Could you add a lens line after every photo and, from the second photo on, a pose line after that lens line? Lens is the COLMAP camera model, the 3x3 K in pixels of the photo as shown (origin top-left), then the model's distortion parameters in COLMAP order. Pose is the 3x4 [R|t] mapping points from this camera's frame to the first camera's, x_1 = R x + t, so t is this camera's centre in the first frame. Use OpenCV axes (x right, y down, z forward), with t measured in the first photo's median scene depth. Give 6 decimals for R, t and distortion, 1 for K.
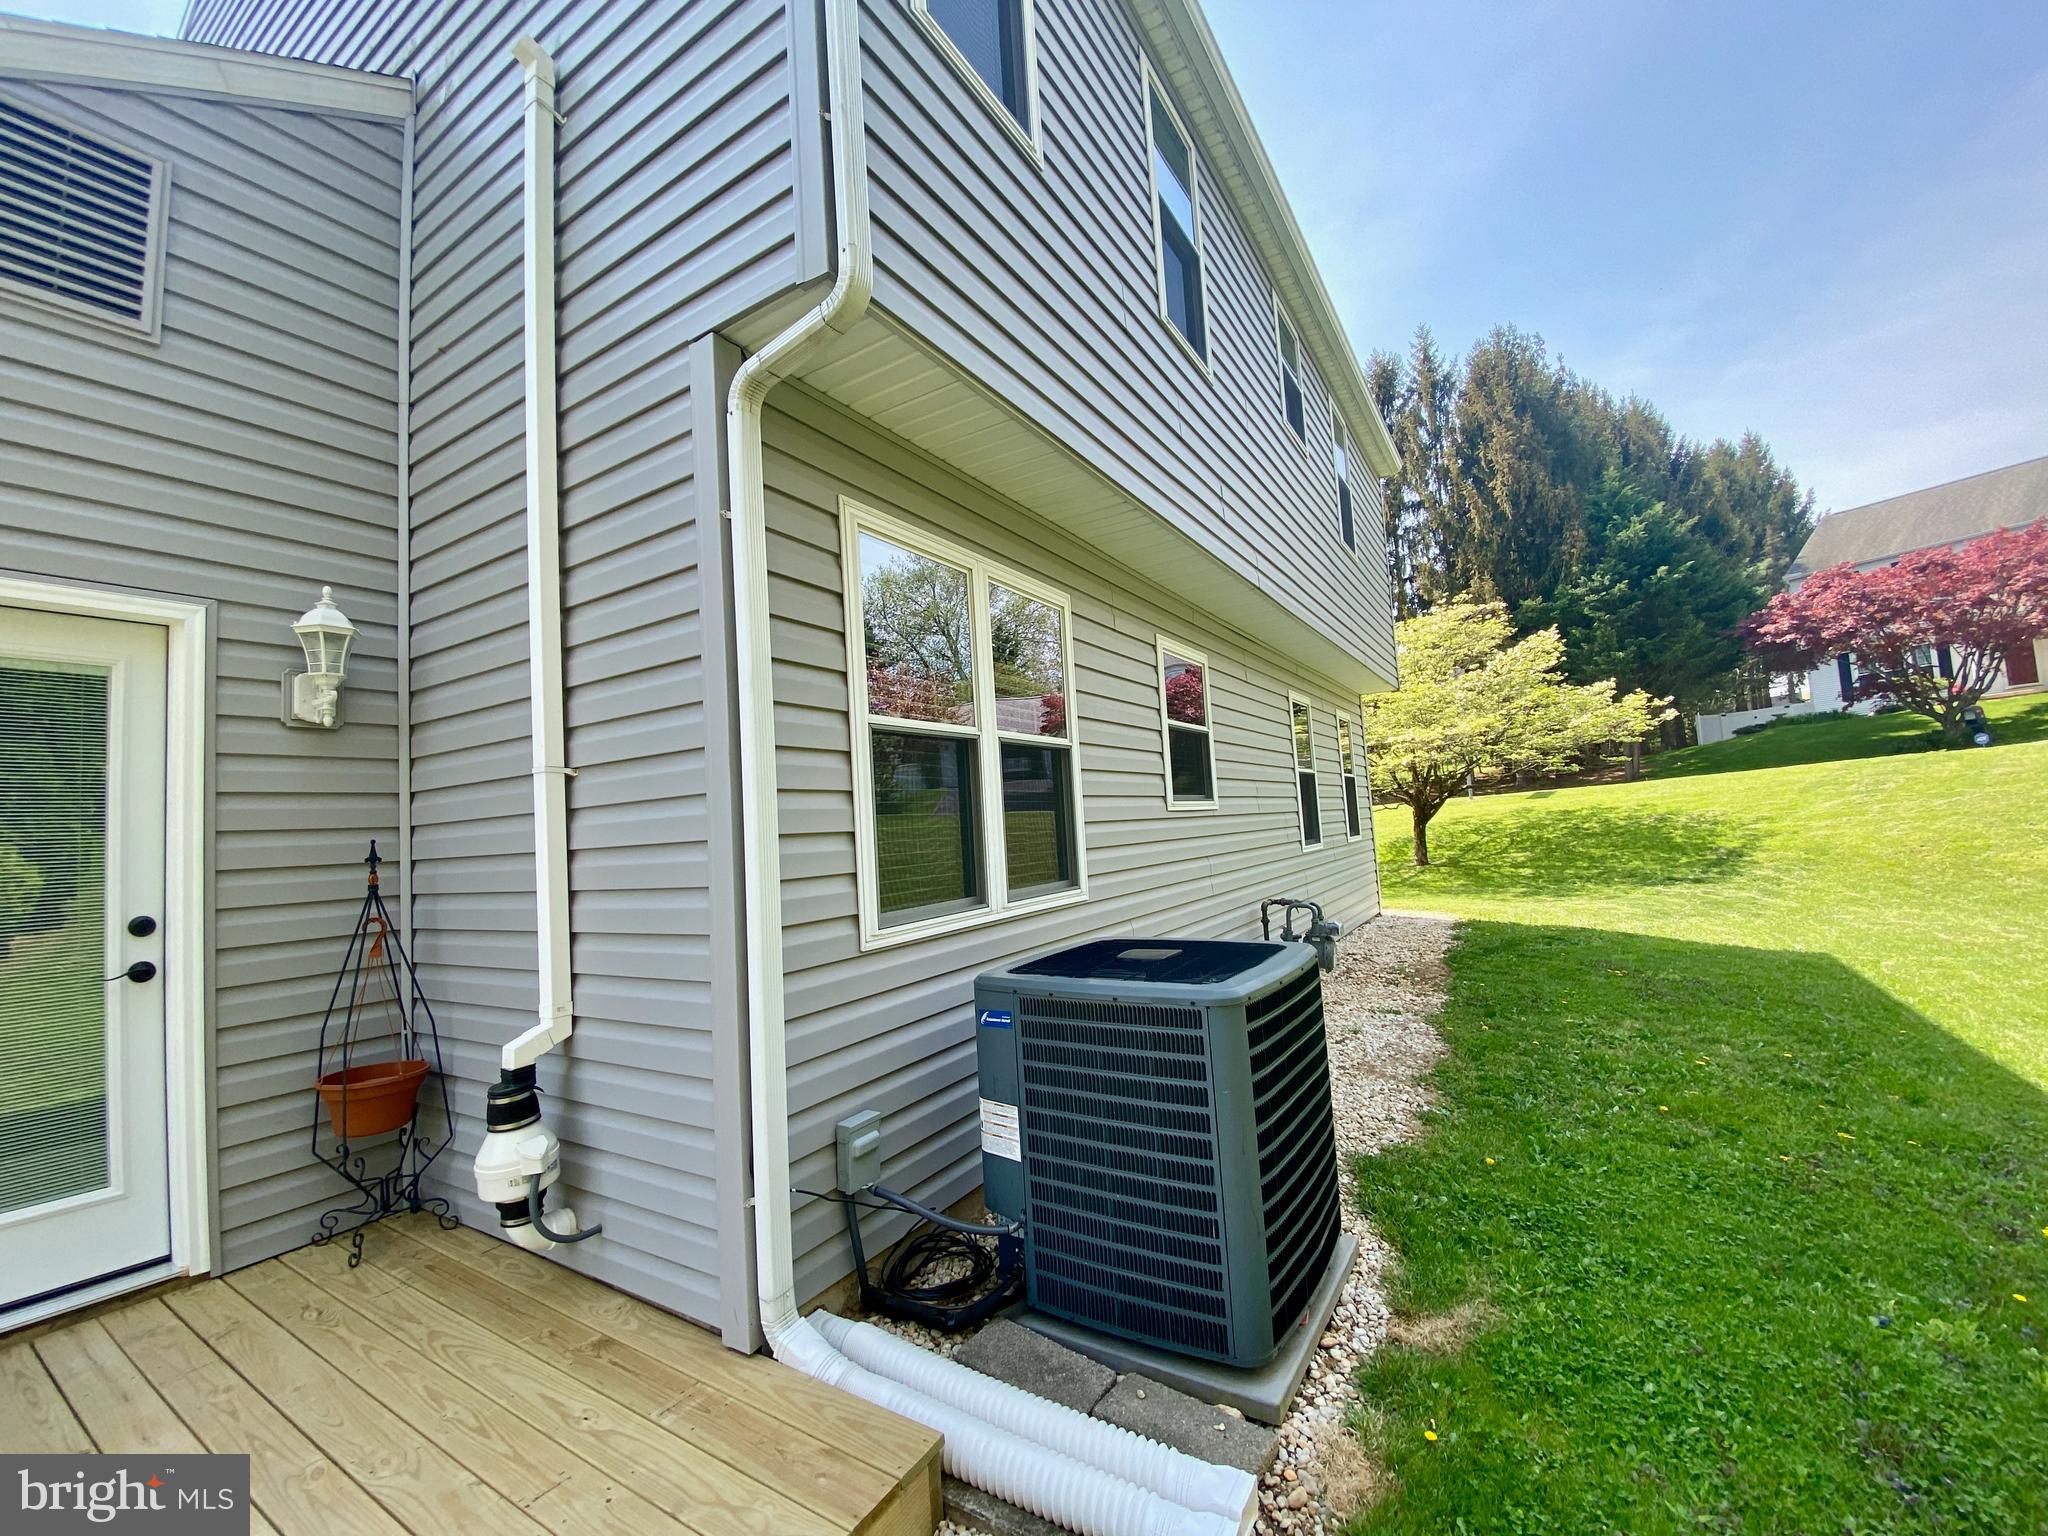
lens RADIAL K [[829.6, 0, 1028.9], [0, 829.6, 771.4], [0, 0, 1]] dist [0.025421, -0.023075]
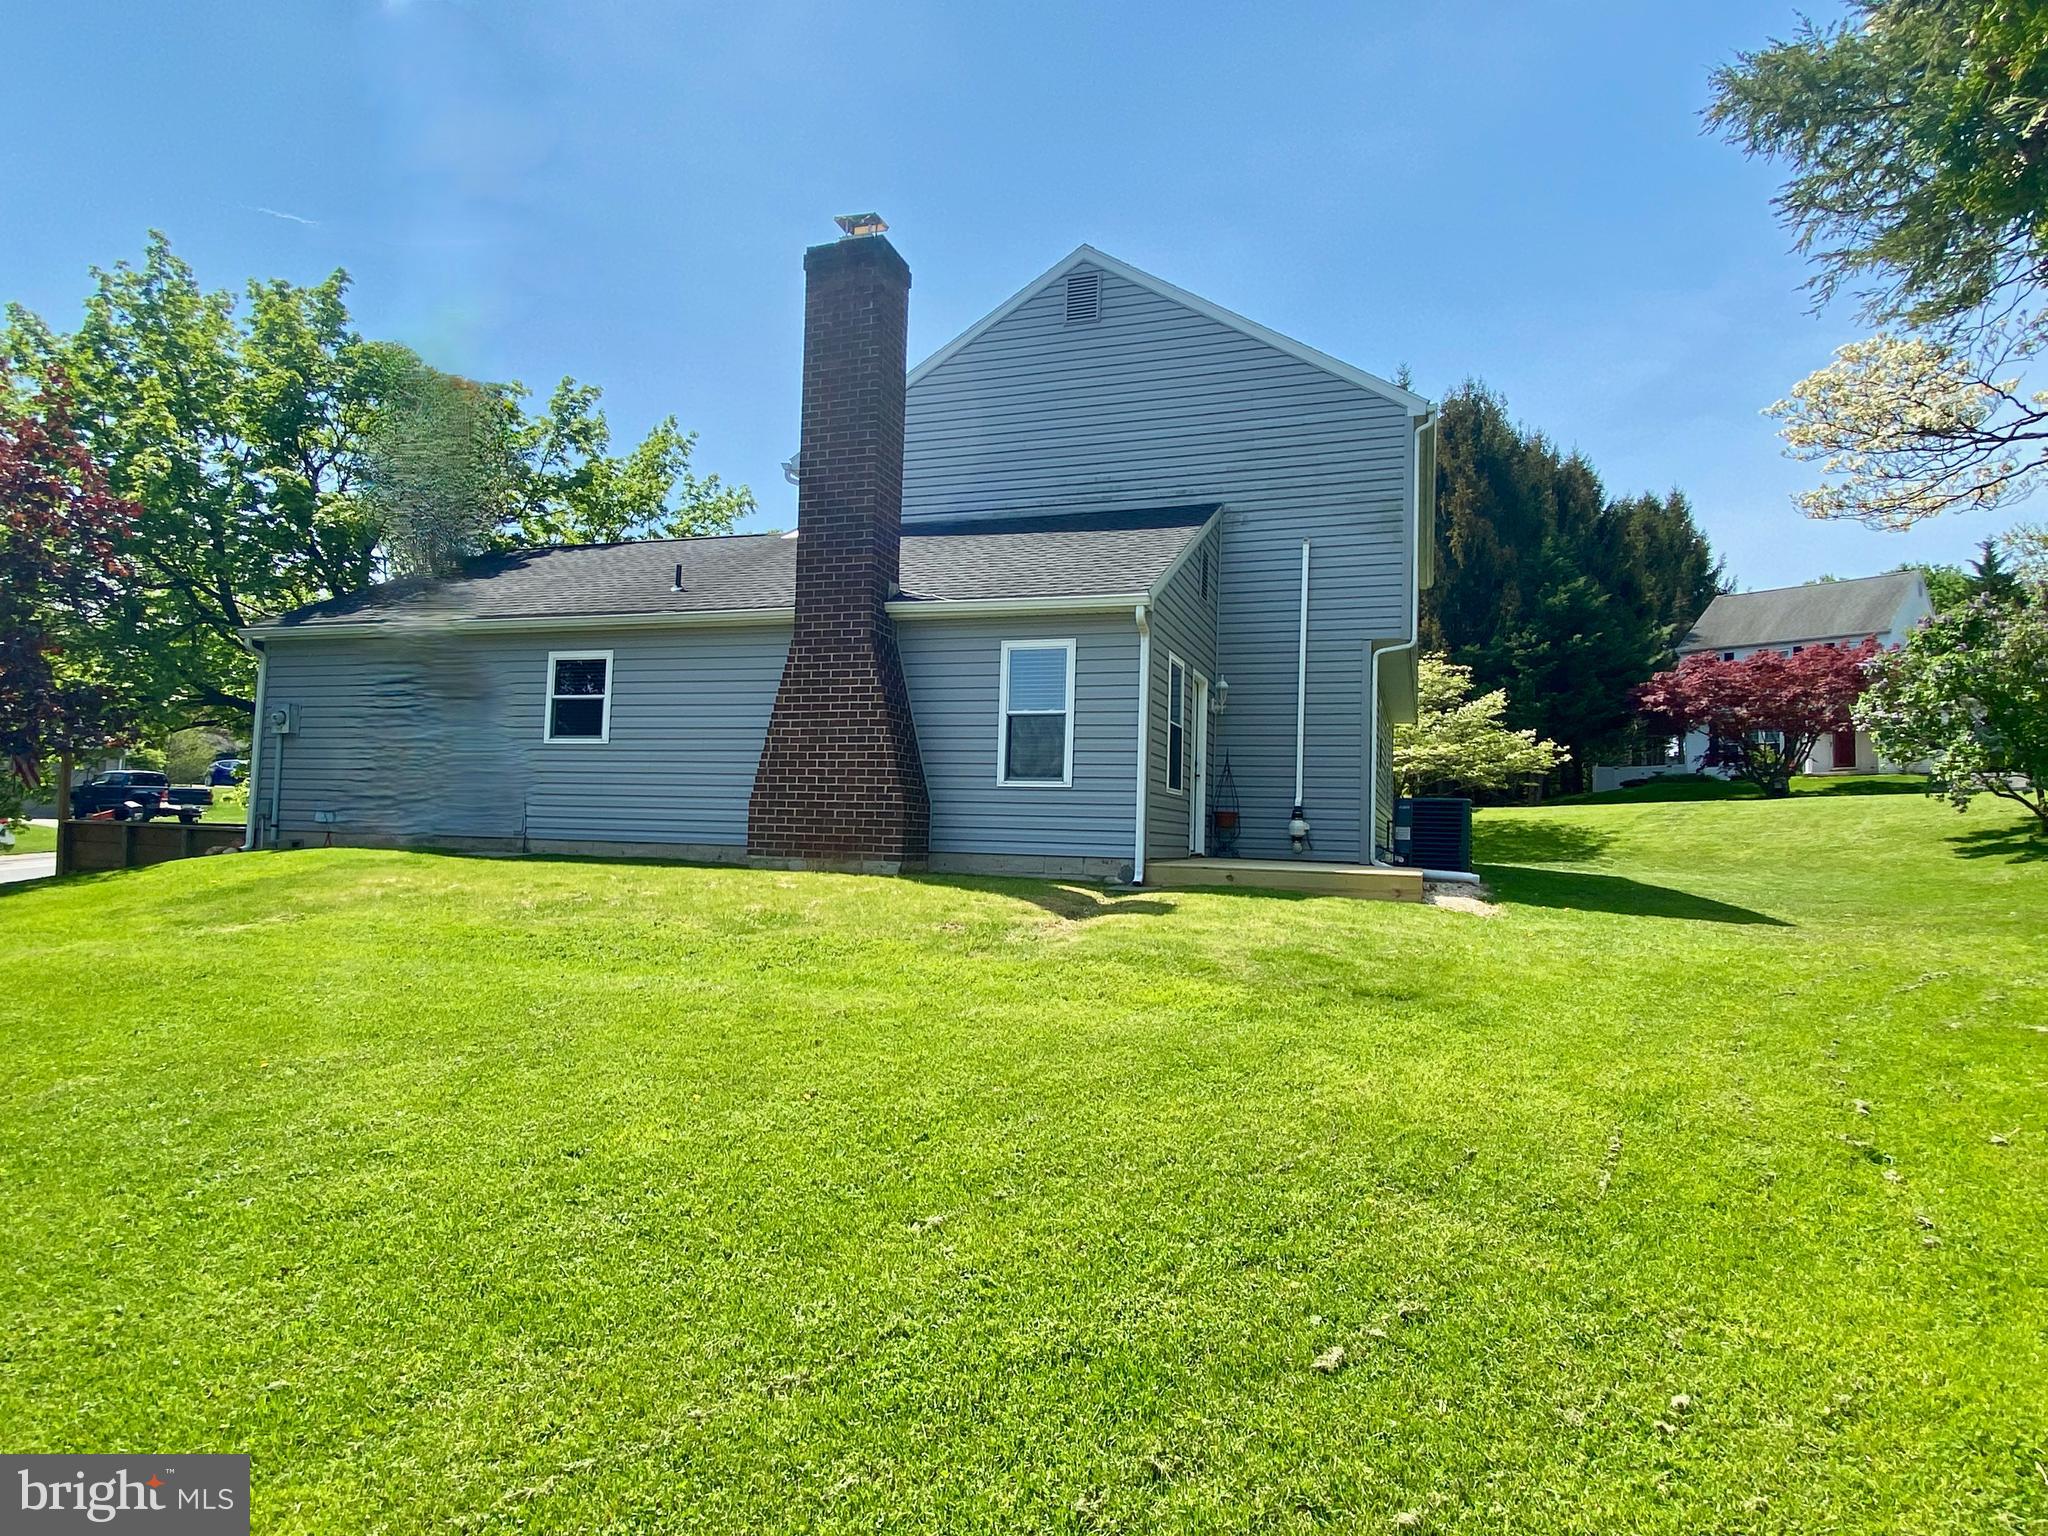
lens RADIAL K [[1138.6, 0, 1023.6], [0, 1138.6, 784.7], [0, 0, 1]] dist [0.023379, -0.000761]
pose [[0.972972, 0.099984, 0.208155, -0.290961], [-0.103719, 0.994582, 0.007078, 0.031754], [-0.206320, -0.028476, 0.978070, -0.389857]]
